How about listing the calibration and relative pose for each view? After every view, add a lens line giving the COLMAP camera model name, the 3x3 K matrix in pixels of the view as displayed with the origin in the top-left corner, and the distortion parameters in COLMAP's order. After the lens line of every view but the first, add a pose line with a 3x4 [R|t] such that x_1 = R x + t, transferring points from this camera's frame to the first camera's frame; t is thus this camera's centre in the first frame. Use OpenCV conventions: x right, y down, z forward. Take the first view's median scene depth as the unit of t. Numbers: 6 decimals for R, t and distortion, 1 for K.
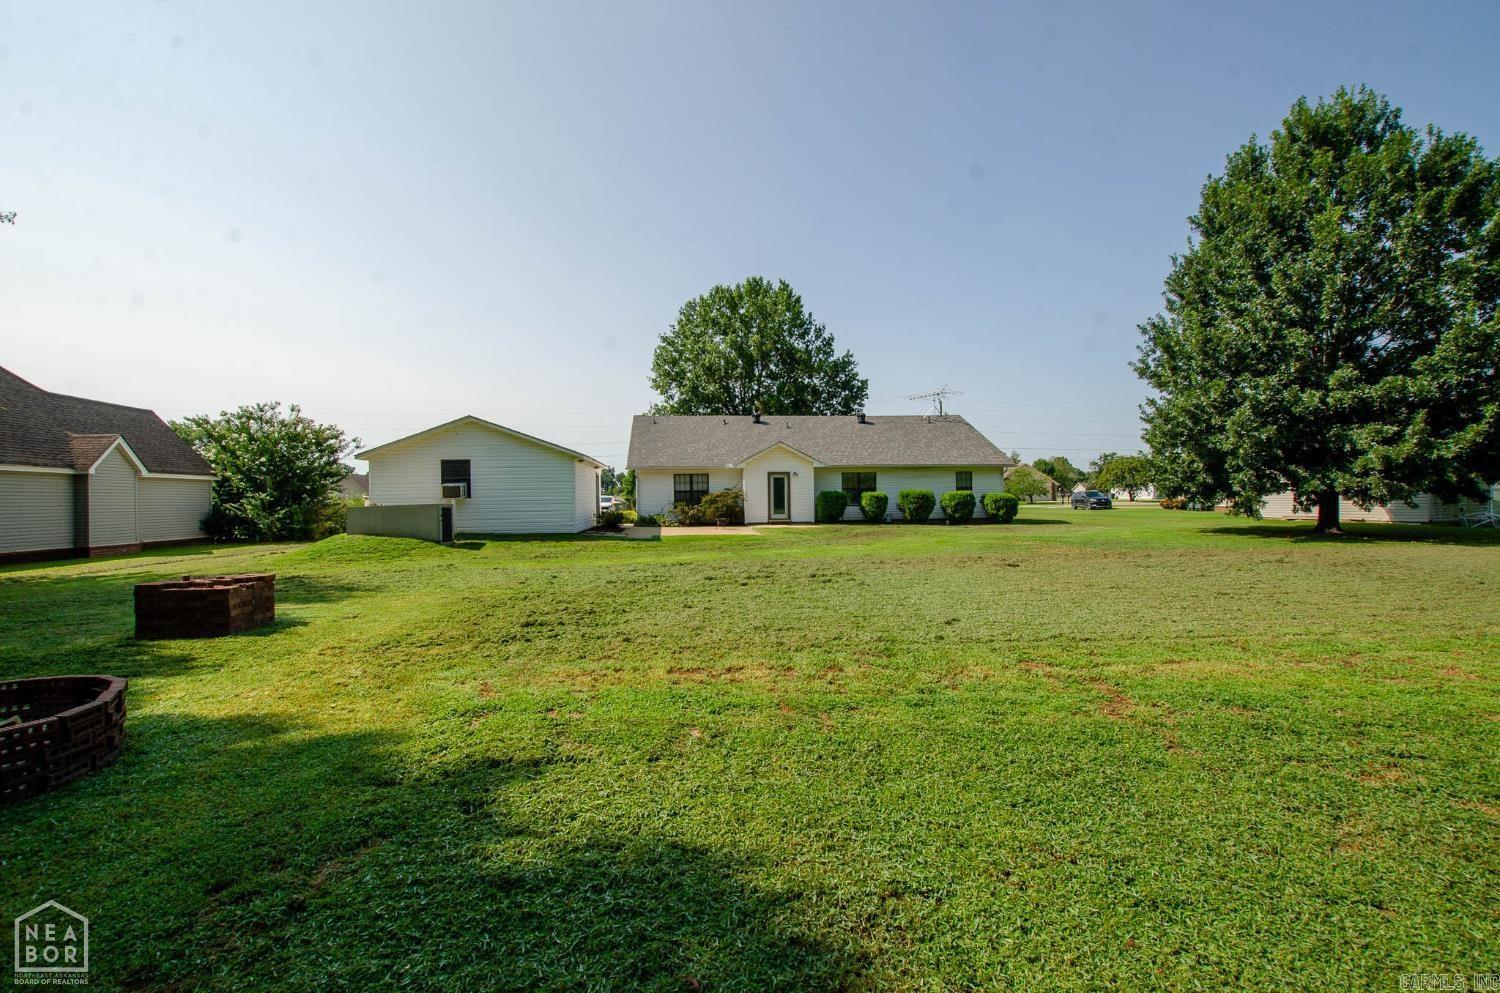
lens RADIAL K [[667.7, 0, 750.0], [0, 667.7, 496.5], [0, 0, 1]] dist [-0.000907, -0.000054]
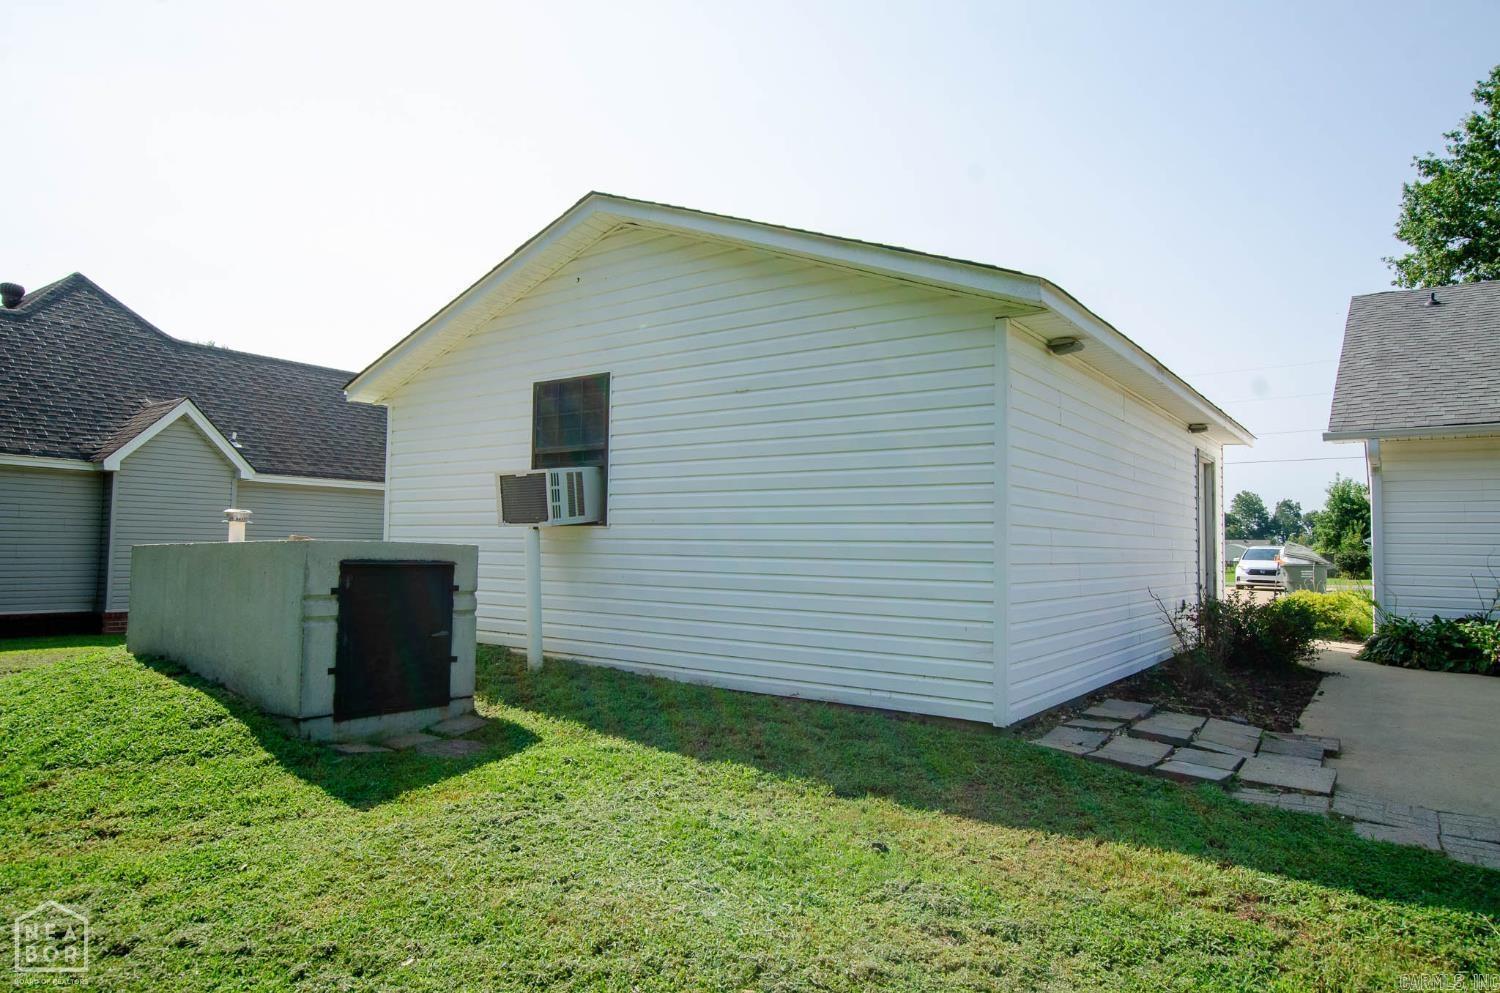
lens RADIAL K [[912.3, 0, 750.0], [0, 912.3, 496.5], [0, 0, 1]] dist [-0.002266, -0.000562]
pose [[0.735646, -0.012398, -0.677253, -0.105957], [-0.024294, 0.998706, -0.044671, 0.003894], [0.676930, 0.049315, 0.734393, 0.562722]]
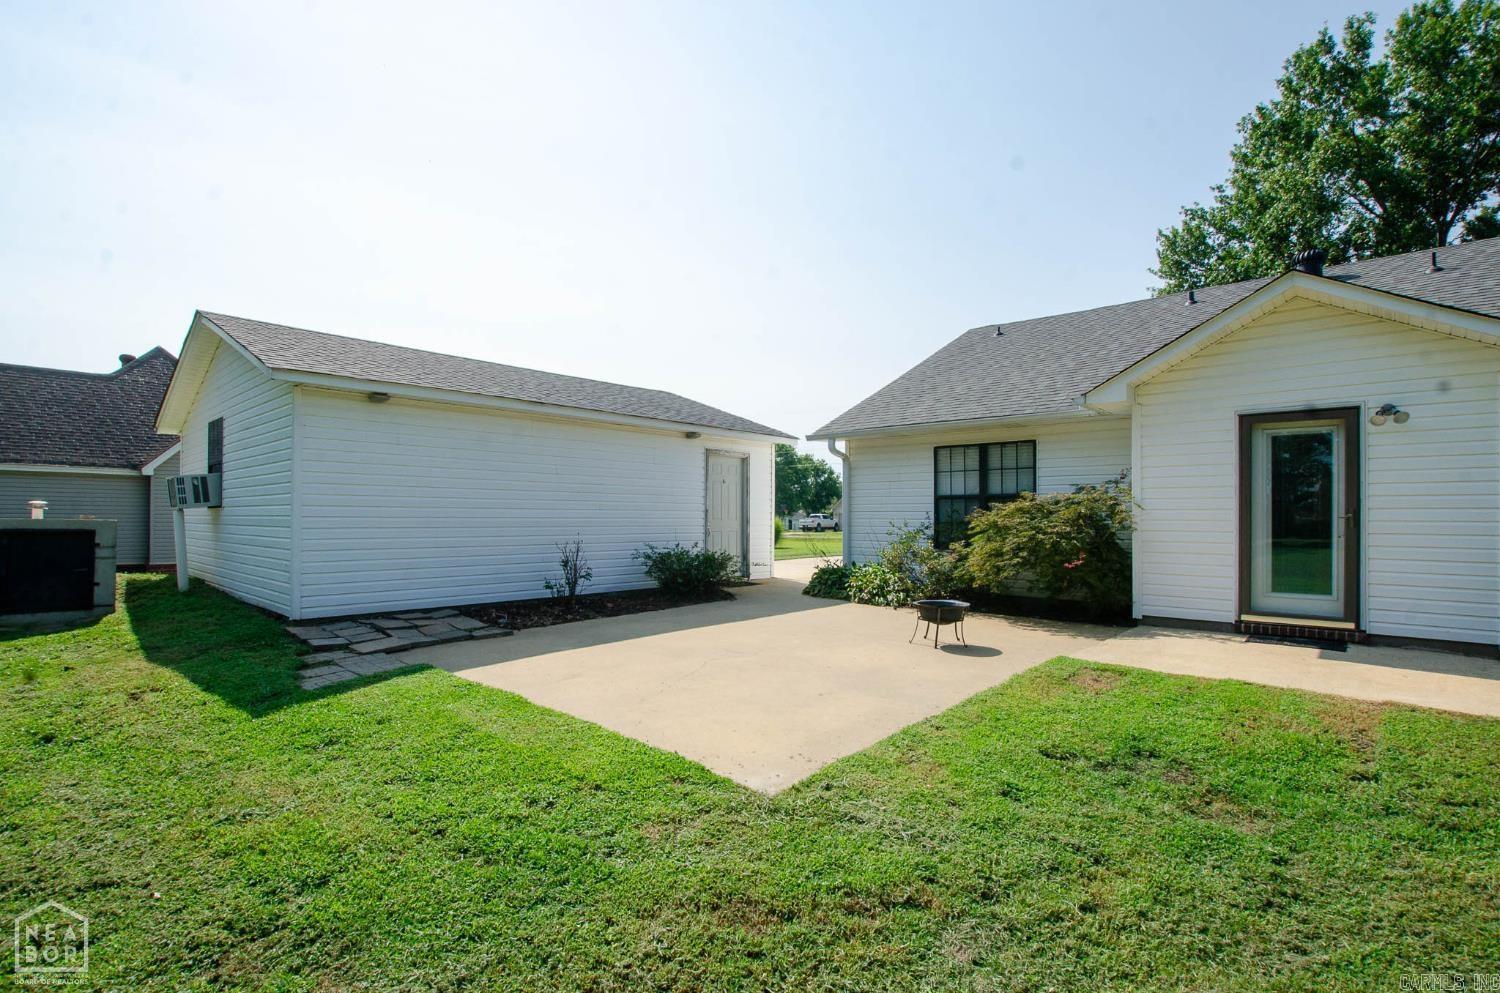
lens RADIAL K [[704.1, 0, 762.4], [0, 704.1, 511.1], [0, 0, 1]] dist [-0.037021, 0.005007]
pose [[0.663191, 0.009742, -0.748387, 0.097010], [-0.011538, 0.999930, 0.002792, -0.000492], [0.748361, 0.006784, 0.663257, 0.694854]]
